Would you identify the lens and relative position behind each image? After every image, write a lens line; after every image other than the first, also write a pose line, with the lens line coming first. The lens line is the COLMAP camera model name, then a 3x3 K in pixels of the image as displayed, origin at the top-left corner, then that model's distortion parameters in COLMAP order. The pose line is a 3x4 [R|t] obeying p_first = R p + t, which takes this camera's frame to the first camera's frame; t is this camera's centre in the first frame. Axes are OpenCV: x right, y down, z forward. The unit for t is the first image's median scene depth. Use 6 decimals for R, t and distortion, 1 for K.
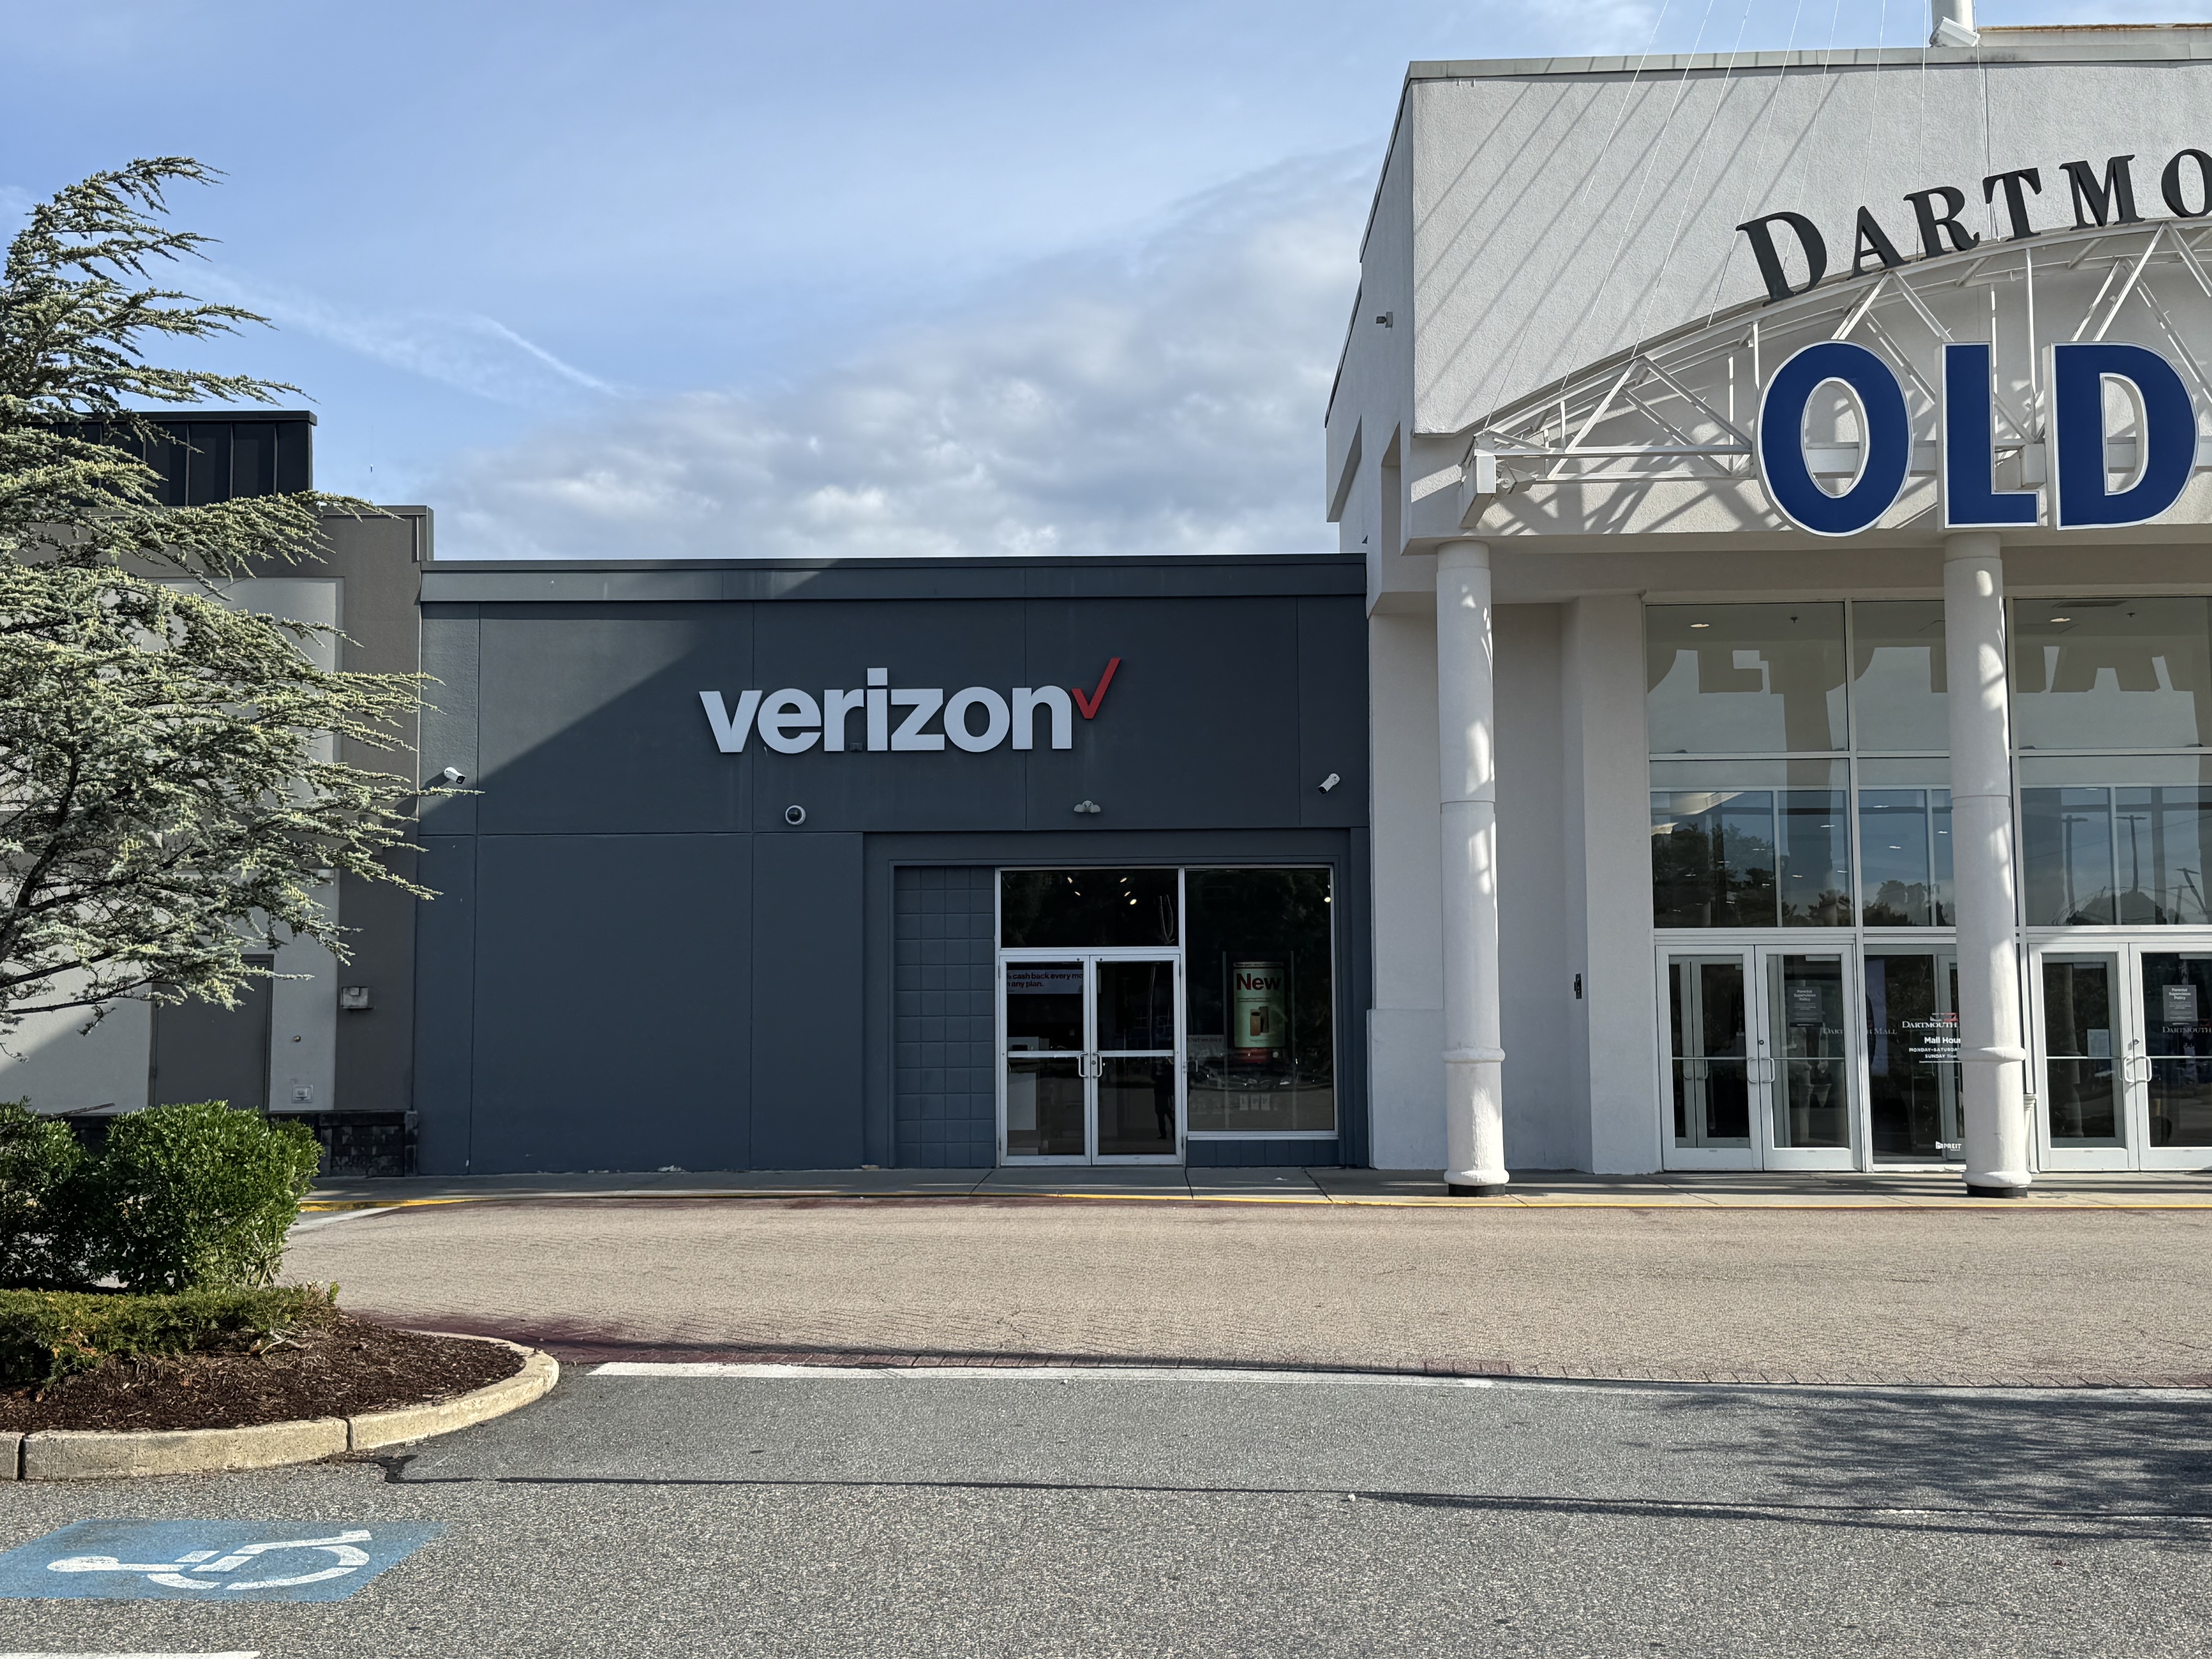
lens RADIAL K [[2455.1, 0, 1126.3], [0, 2455.1, 853.0], [0, 0, 1]] dist [0.104554, 0.000000]
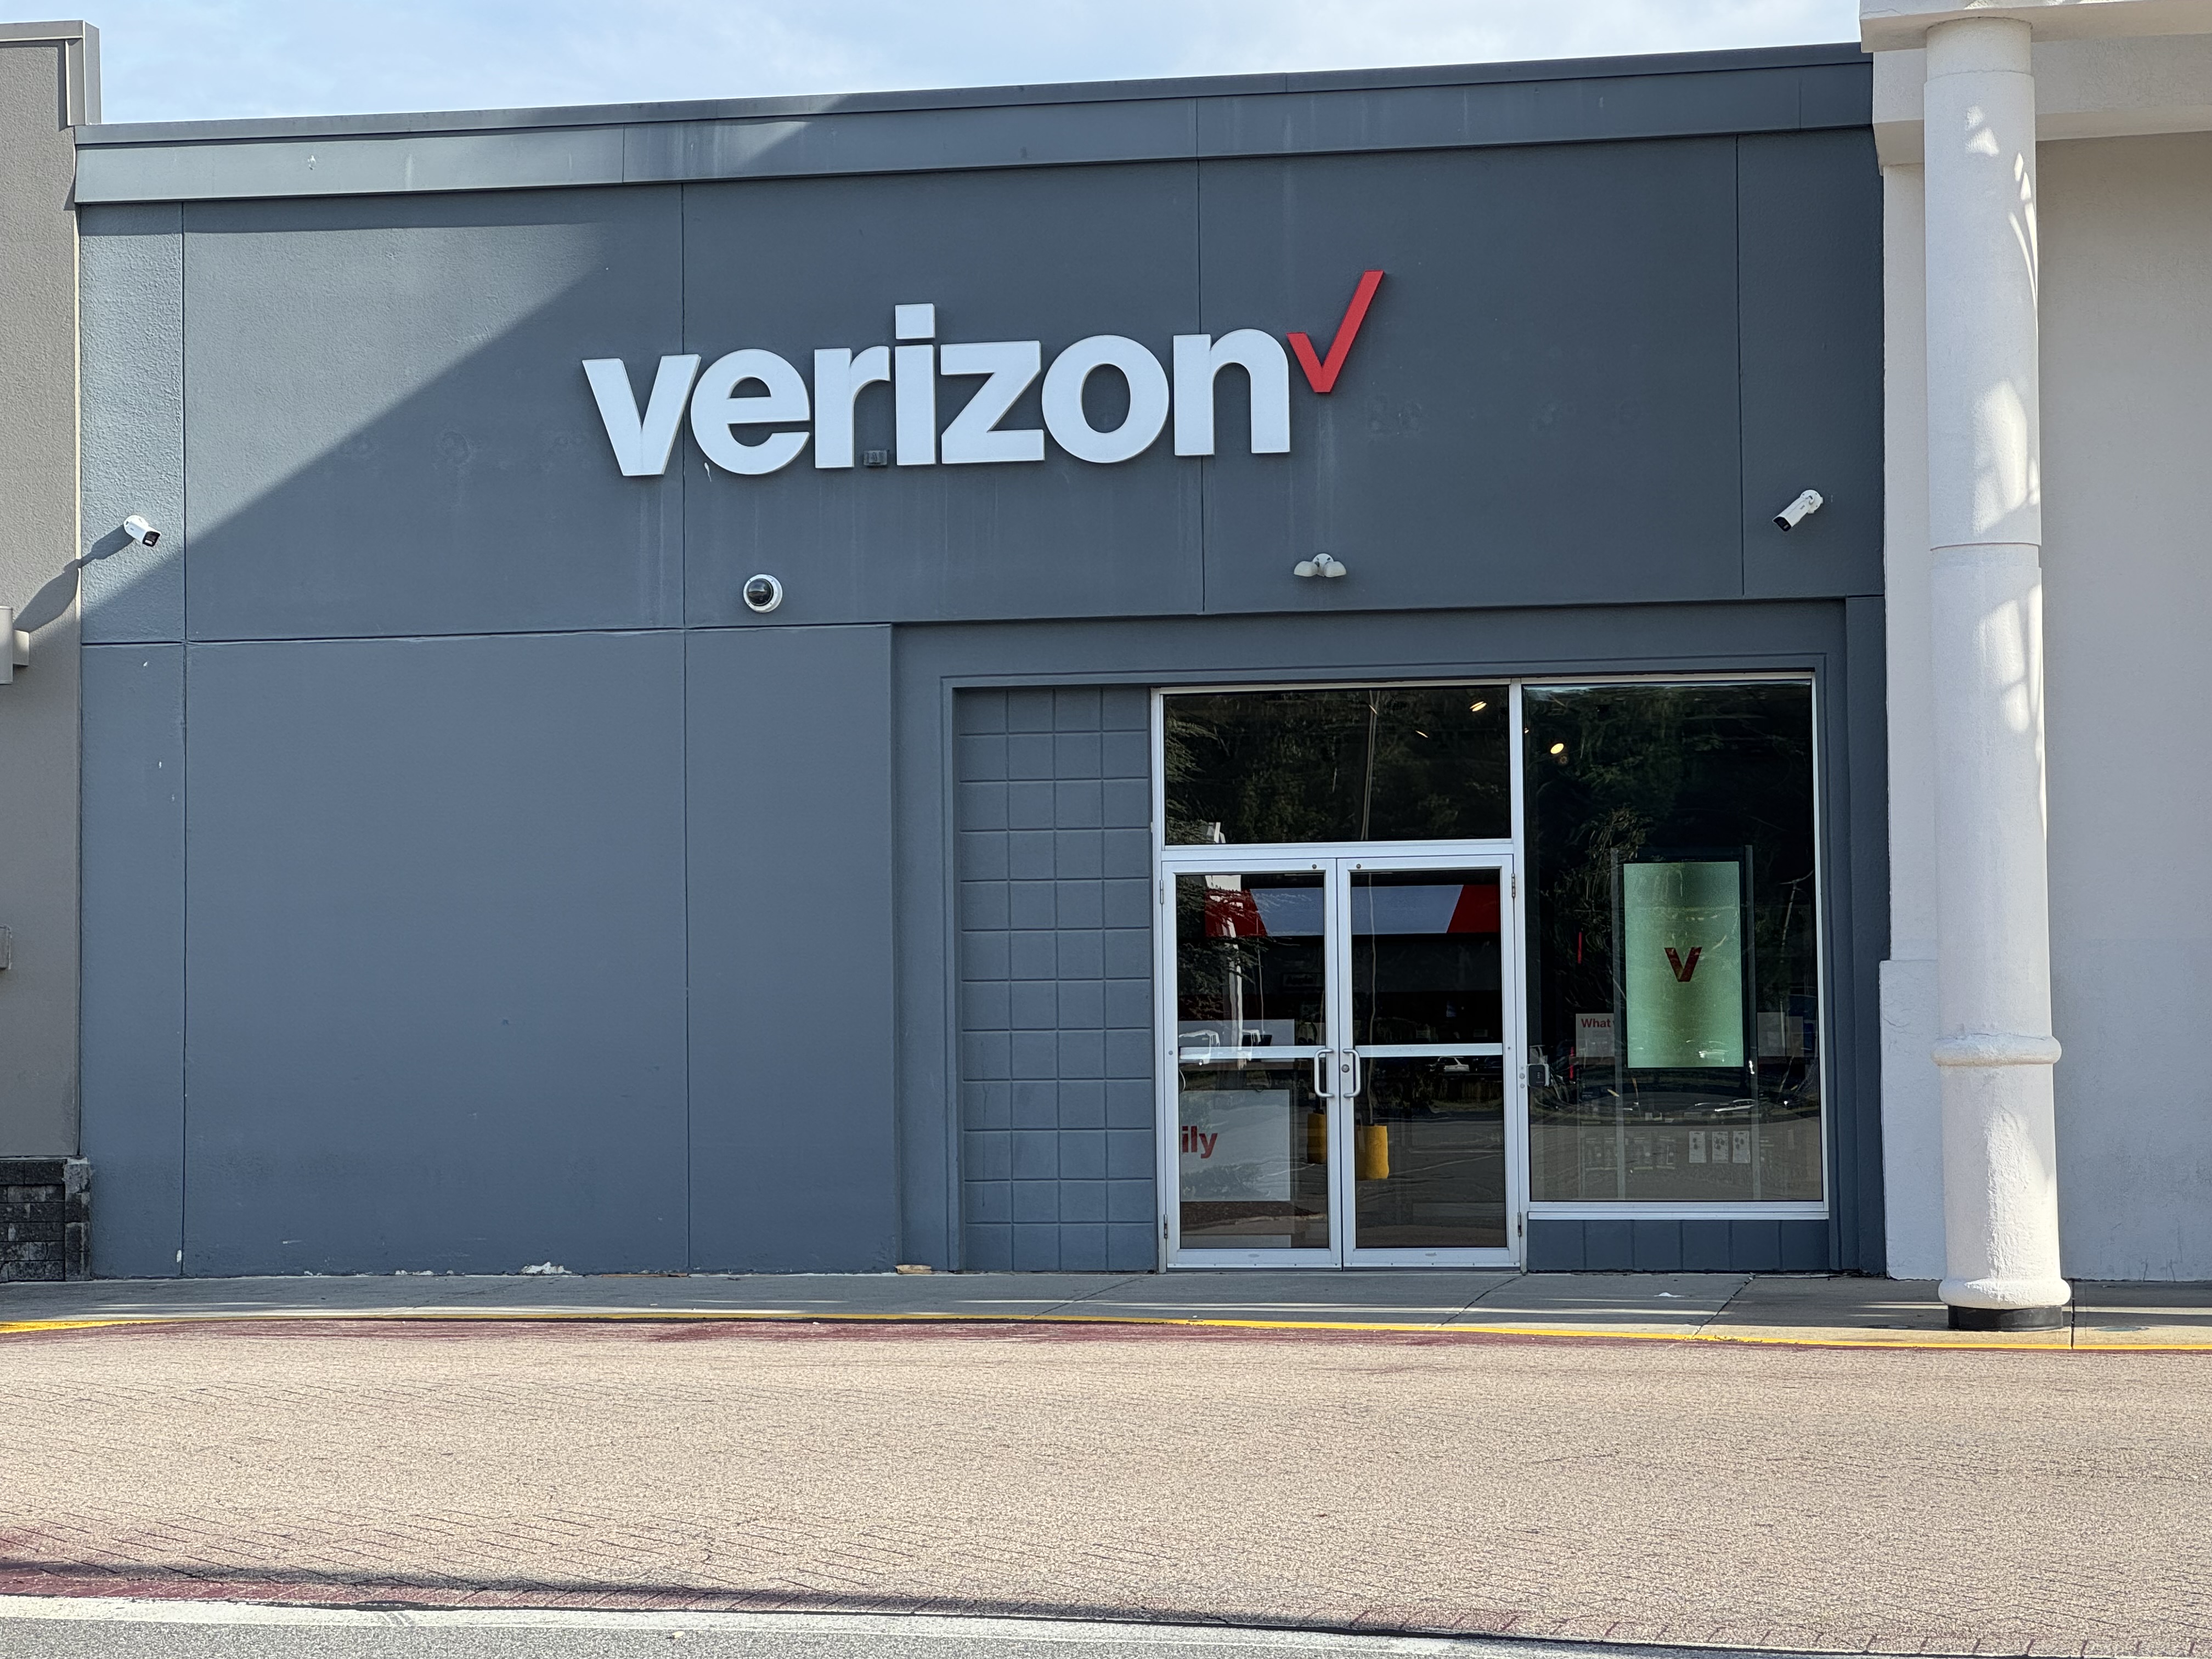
lens RADIAL K [[5094.7, 0, 1090.3], [0, 5094.7, 810.1], [0, 0, 1]] dist [0.124451, 0.000000]
pose [[0.984506, -0.011443, -0.174979, 0.120959], [0.017234, 0.999352, 0.031610, -0.002559], [0.174504, -0.034136, 0.984065, -0.048807]]
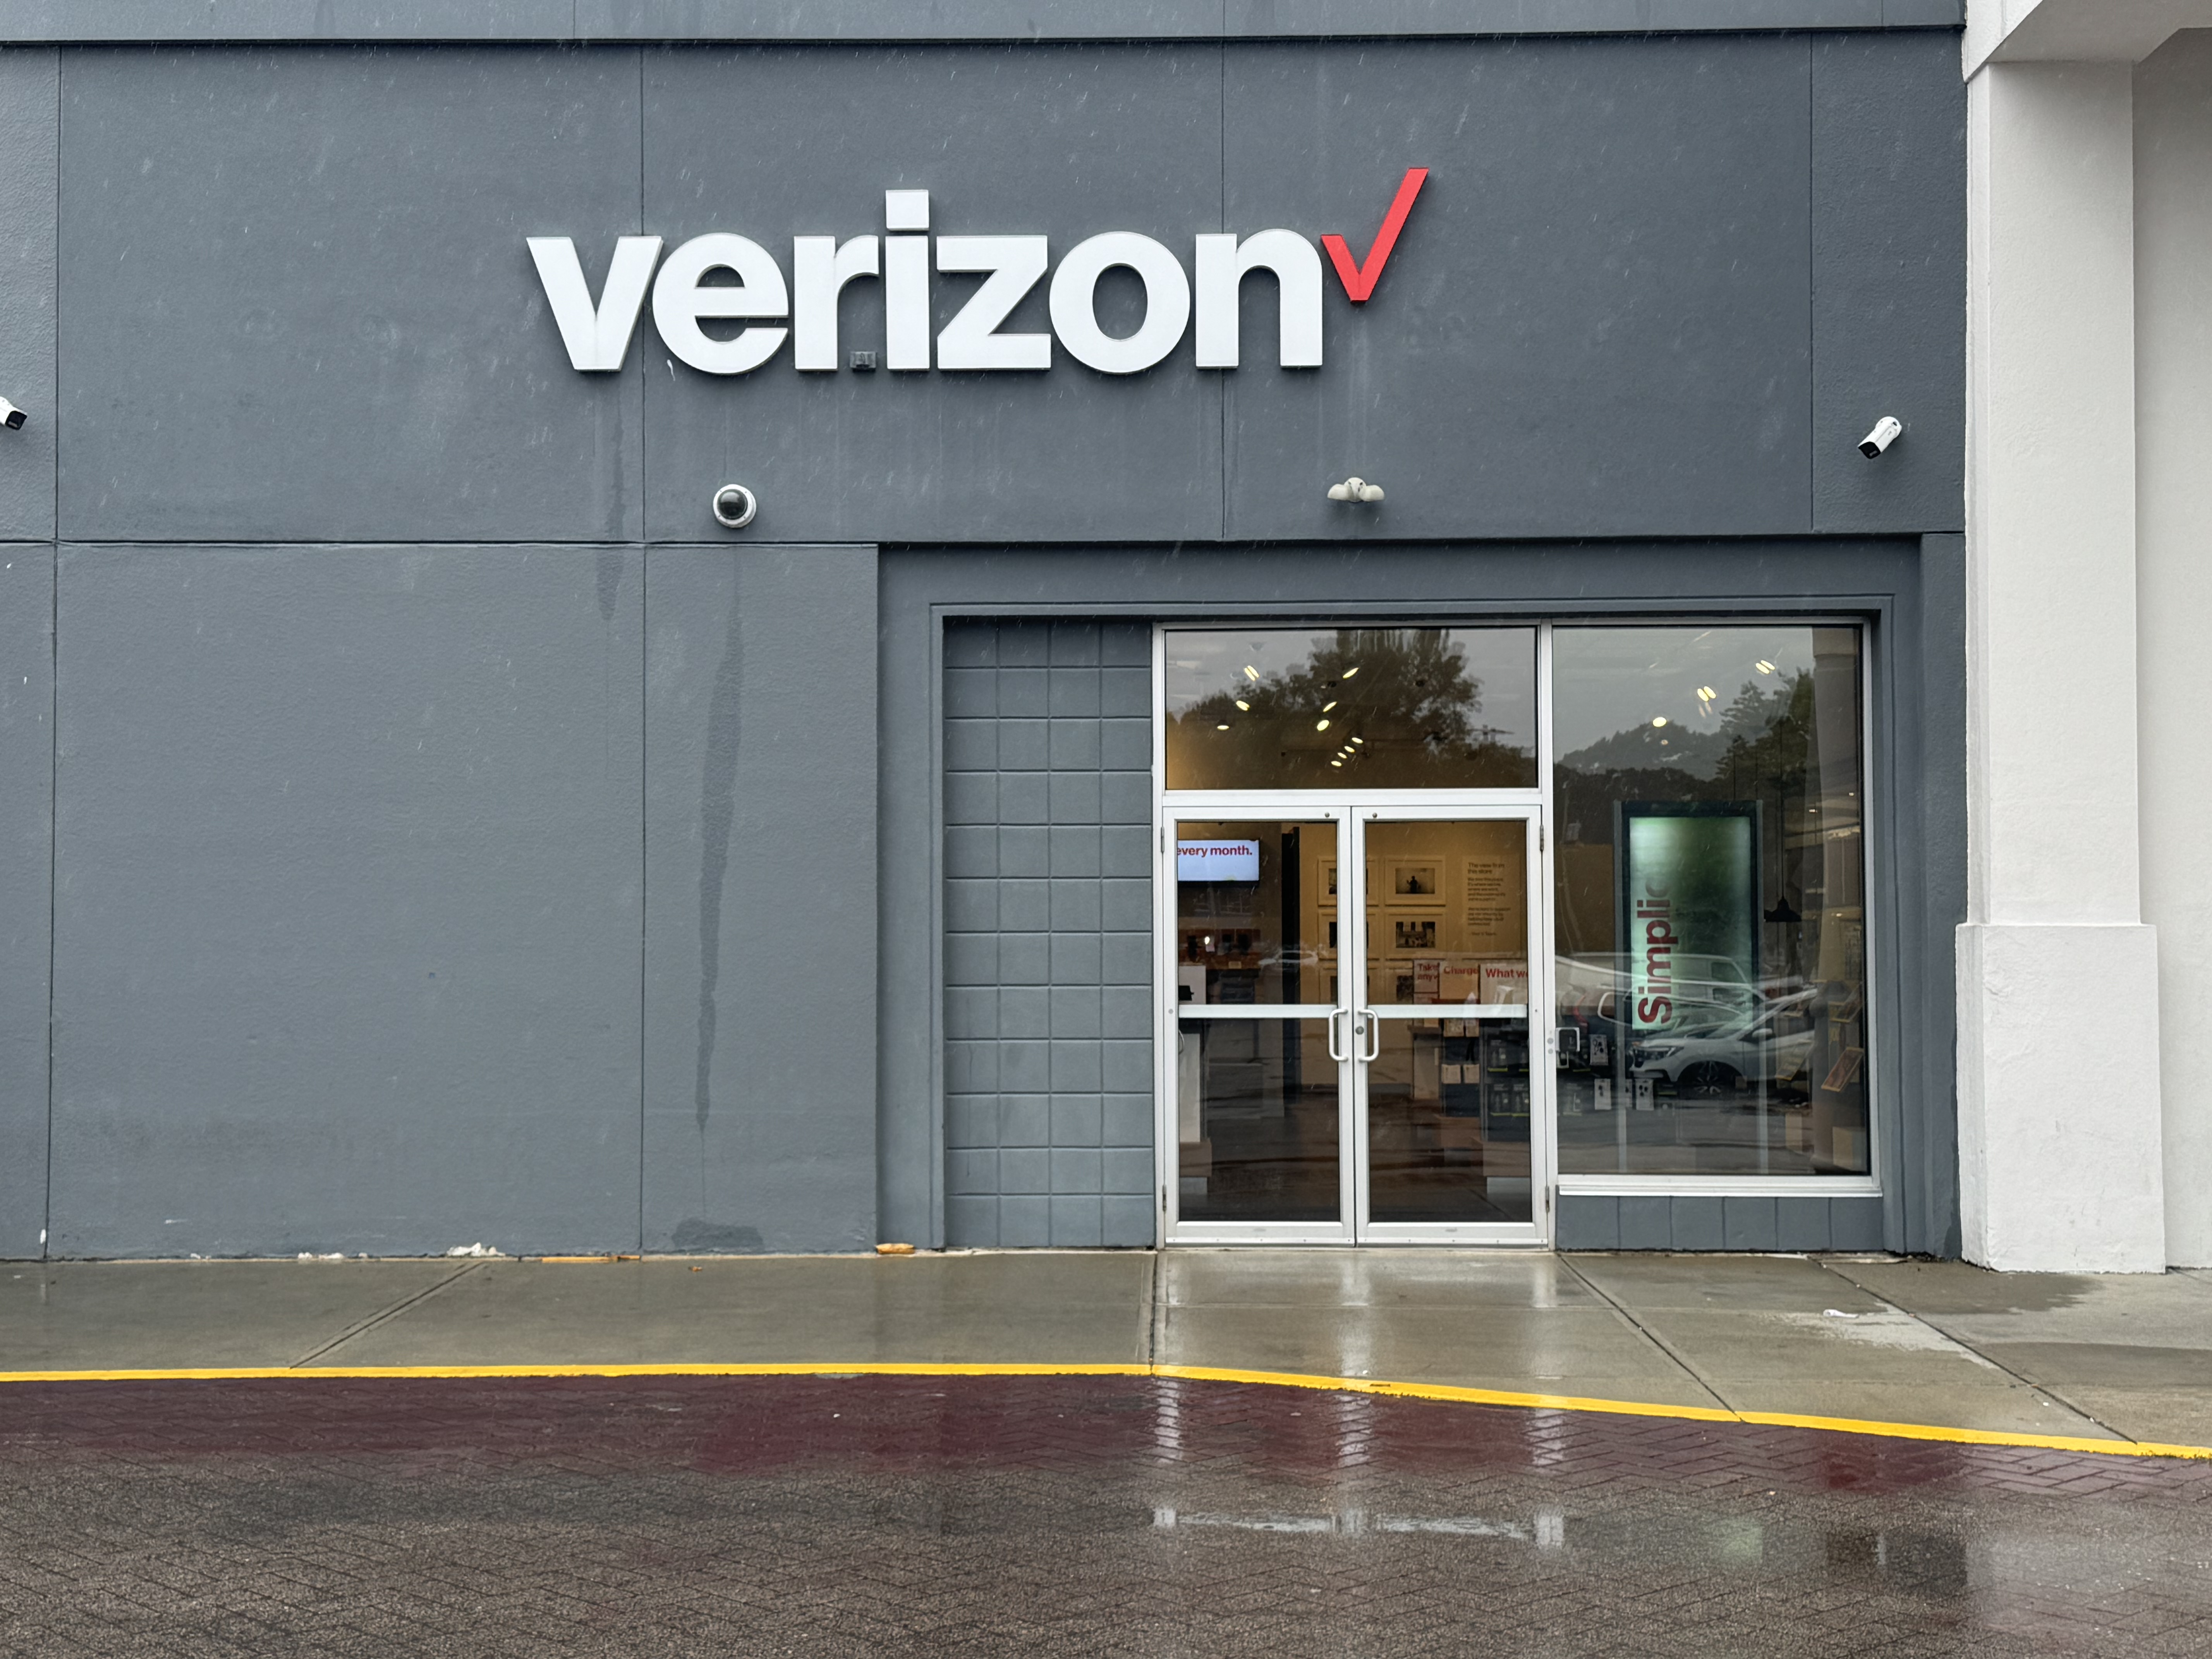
lens RADIAL K [[2589.3, 0, 1144.9], [0, 2589.3, 846.0], [0, 0, 1]] dist [0.129957, 0.000000]
pose [[0.999940, 0.004415, -0.009984, -0.050597], [-0.003942, 0.998892, 0.046905, 0.026089], [0.010180, -0.046863, 0.998849, 0.498946]]
